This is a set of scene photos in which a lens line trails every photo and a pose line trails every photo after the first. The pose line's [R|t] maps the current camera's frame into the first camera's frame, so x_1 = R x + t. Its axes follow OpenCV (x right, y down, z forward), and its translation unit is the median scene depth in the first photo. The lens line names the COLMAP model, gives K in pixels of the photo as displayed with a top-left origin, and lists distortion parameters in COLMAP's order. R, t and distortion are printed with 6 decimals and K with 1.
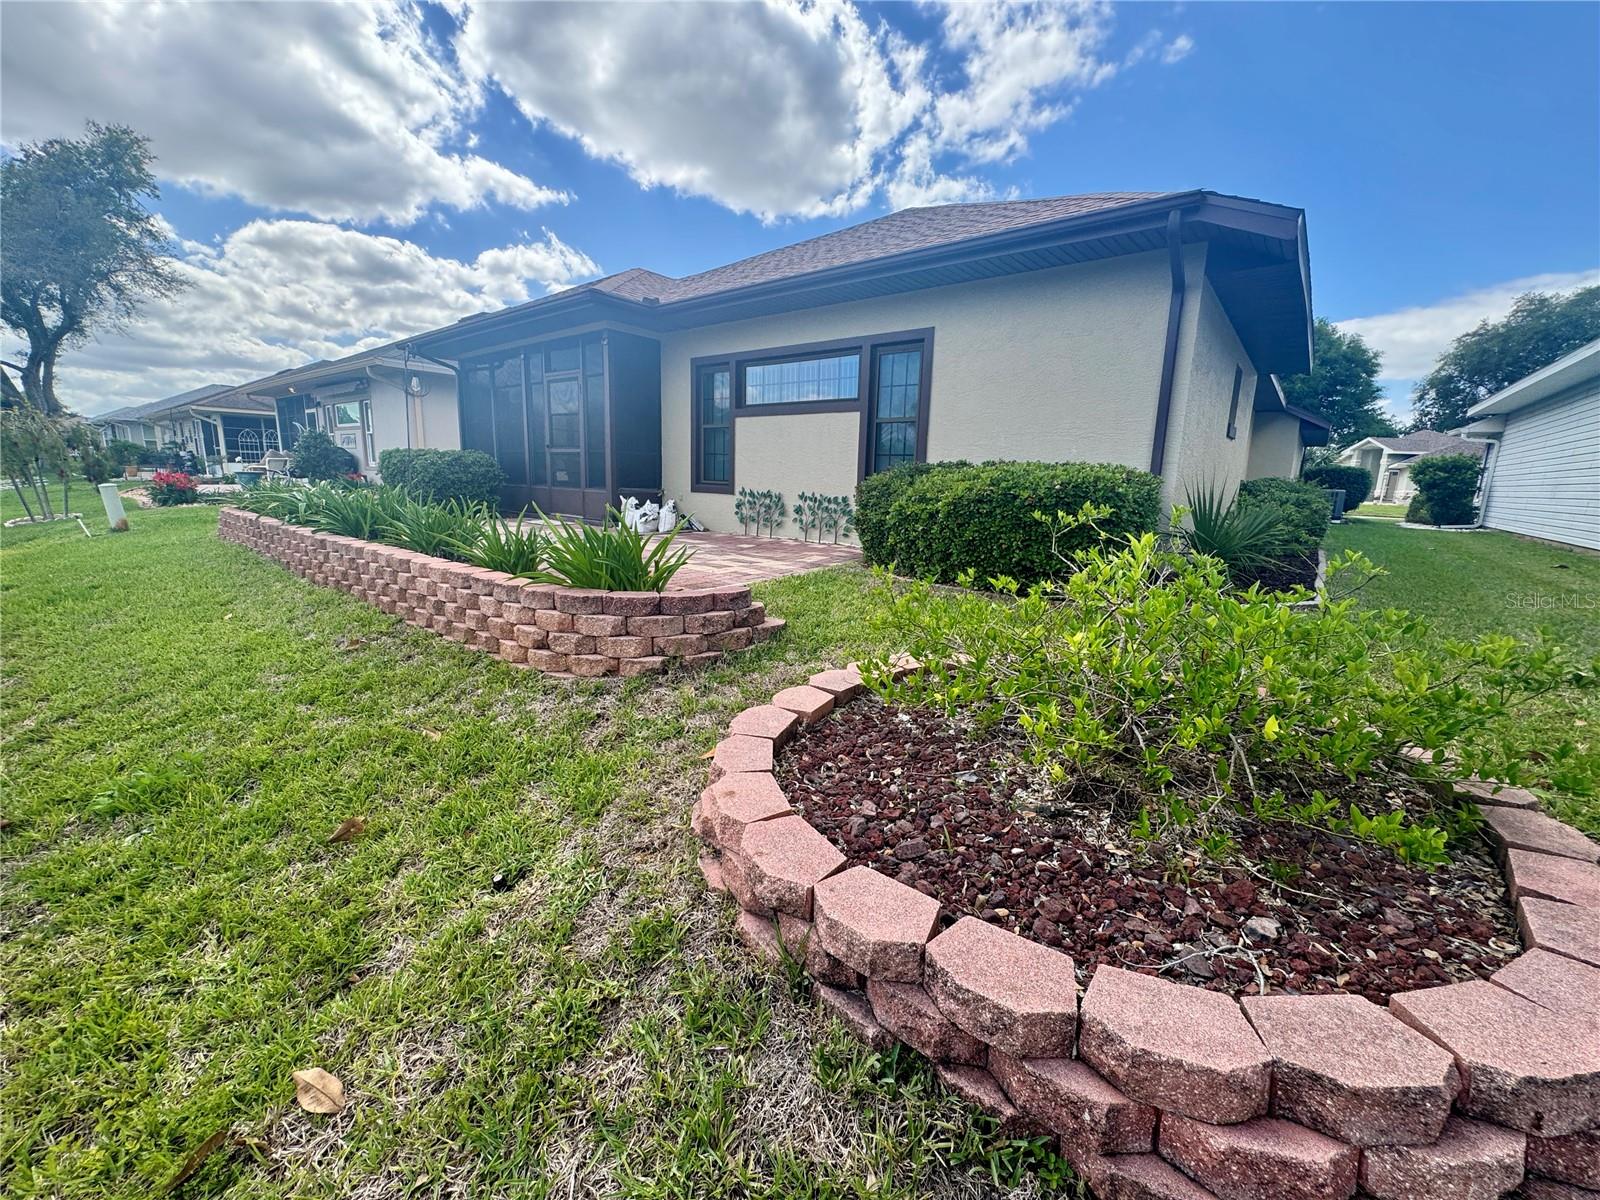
lens RADIAL K [[653.7, 0, 794.5], [0, 653.7, 578.6], [0, 0, 1]] dist [0.009346, -0.000309]
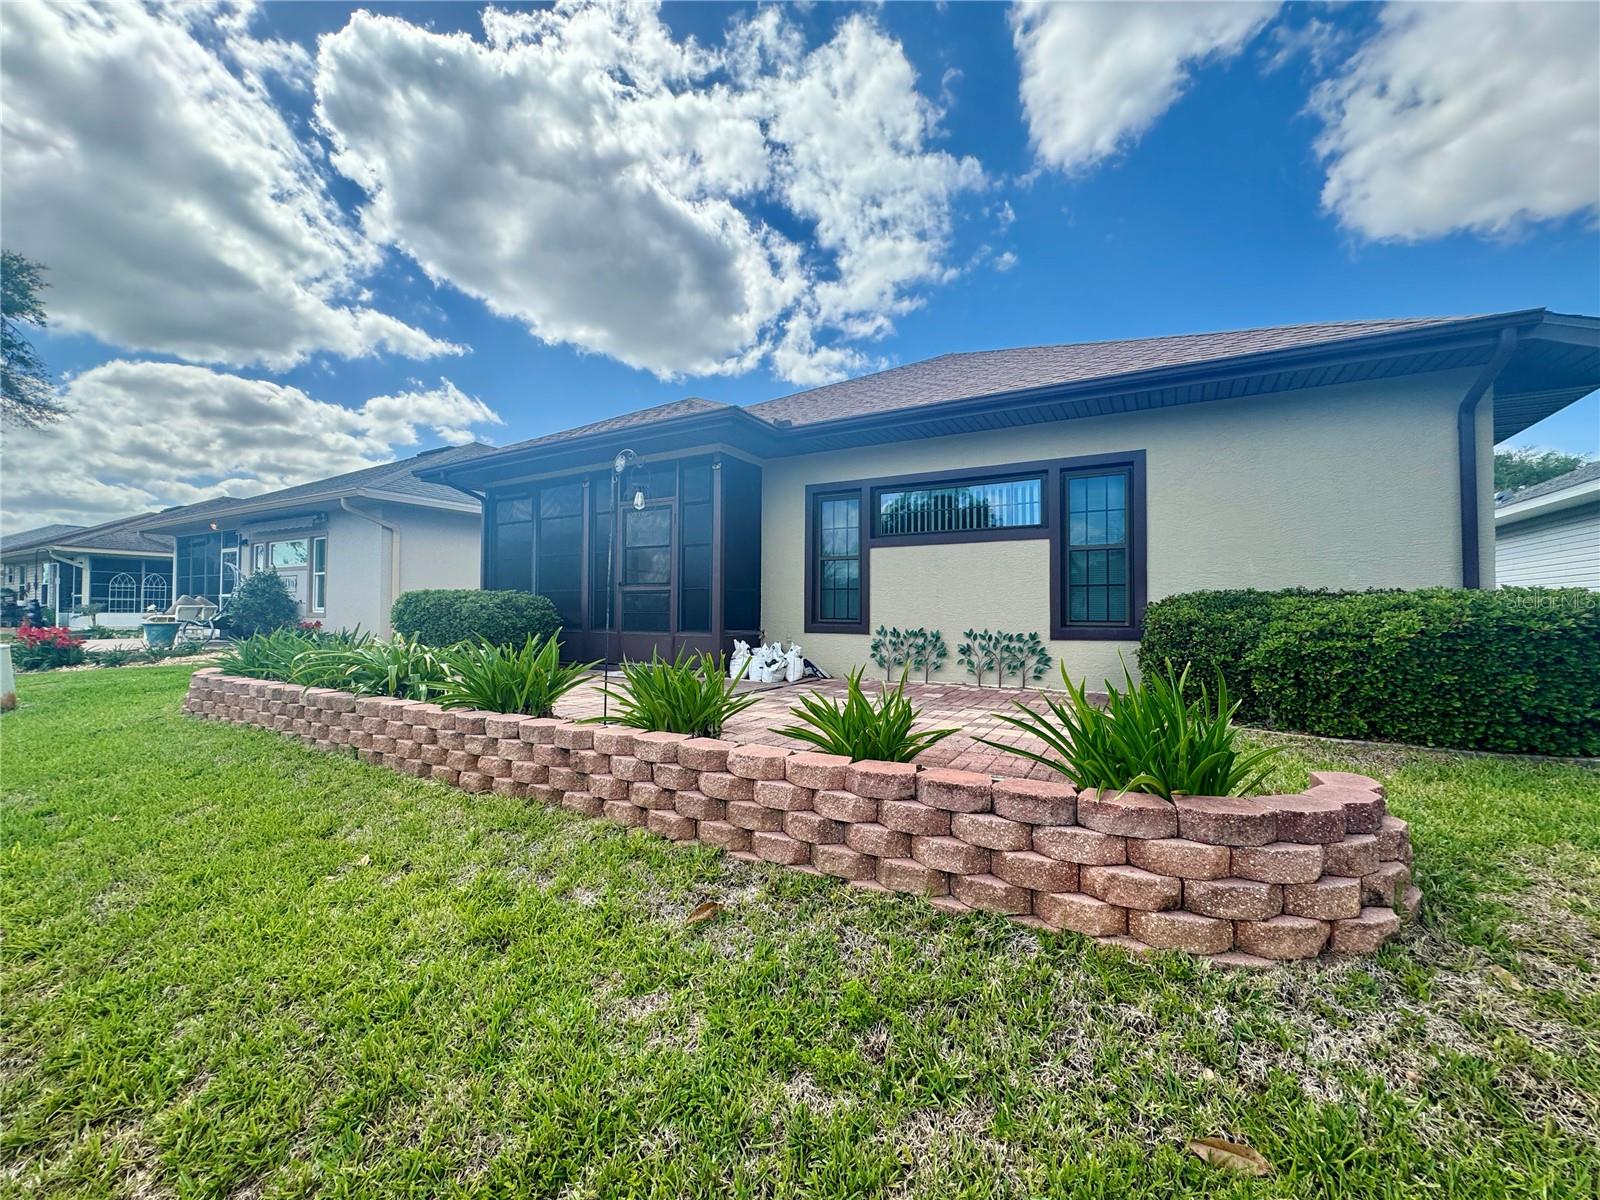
lens RADIAL K [[642.9, 0, 798.2], [0, 642.9, 599.5], [0, 0, 1]] dist [-0.000905, 0.000289]
pose [[0.986036, -0.020865, 0.165217, -0.122647], [0.048802, 0.984767, -0.166888, -0.013565], [-0.159219, 0.172620, 0.972035, 0.066103]]
